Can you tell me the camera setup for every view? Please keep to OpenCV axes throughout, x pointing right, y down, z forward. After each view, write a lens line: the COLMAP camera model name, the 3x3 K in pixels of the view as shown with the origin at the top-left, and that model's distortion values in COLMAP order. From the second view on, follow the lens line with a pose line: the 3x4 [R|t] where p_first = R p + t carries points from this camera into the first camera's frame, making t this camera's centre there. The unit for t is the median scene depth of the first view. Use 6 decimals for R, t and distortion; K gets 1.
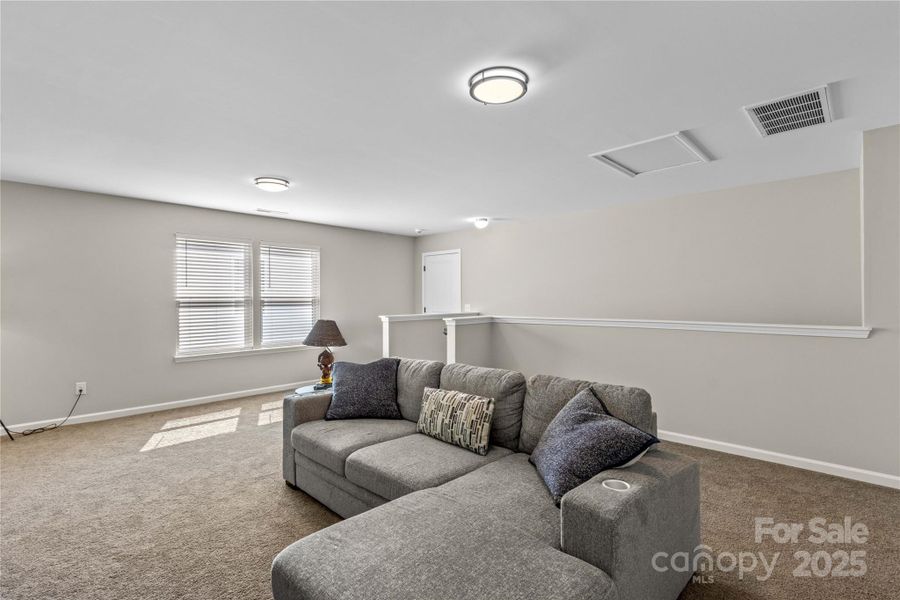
lens RADIAL K [[422.2, 0, 448.0], [0, 422.2, 299.9], [0, 0, 1]] dist [-0.002016, -0.000016]
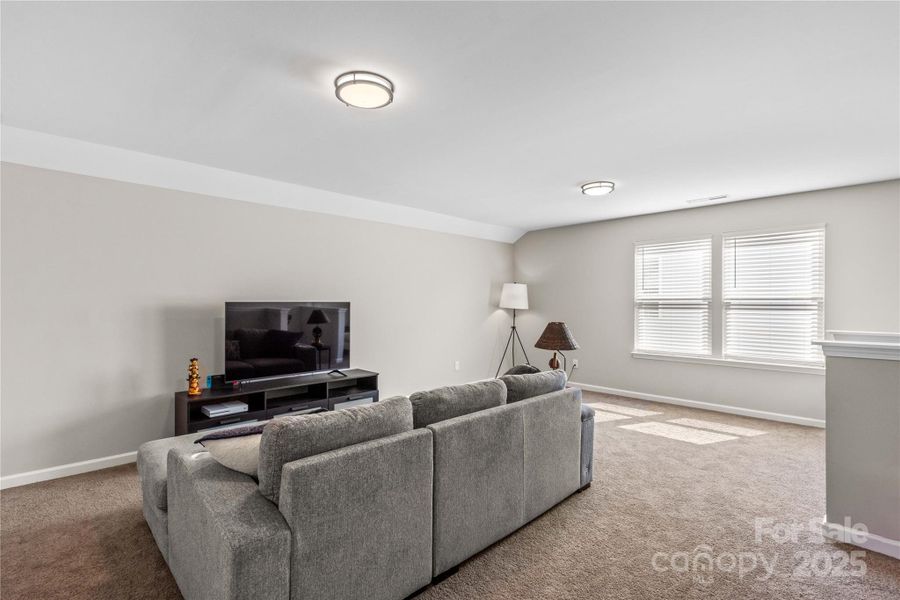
lens RADIAL K [[422.2, 0, 448.0], [0, 422.2, 299.8], [0, 0, 1]] dist [-0.002016, -0.000016]
pose [[-0.030296, -0.003280, -0.999536, 0.434864], [-0.007719, 0.999966, -0.003047, 0.002137], [0.999511, 0.007623, -0.030321, 0.477566]]
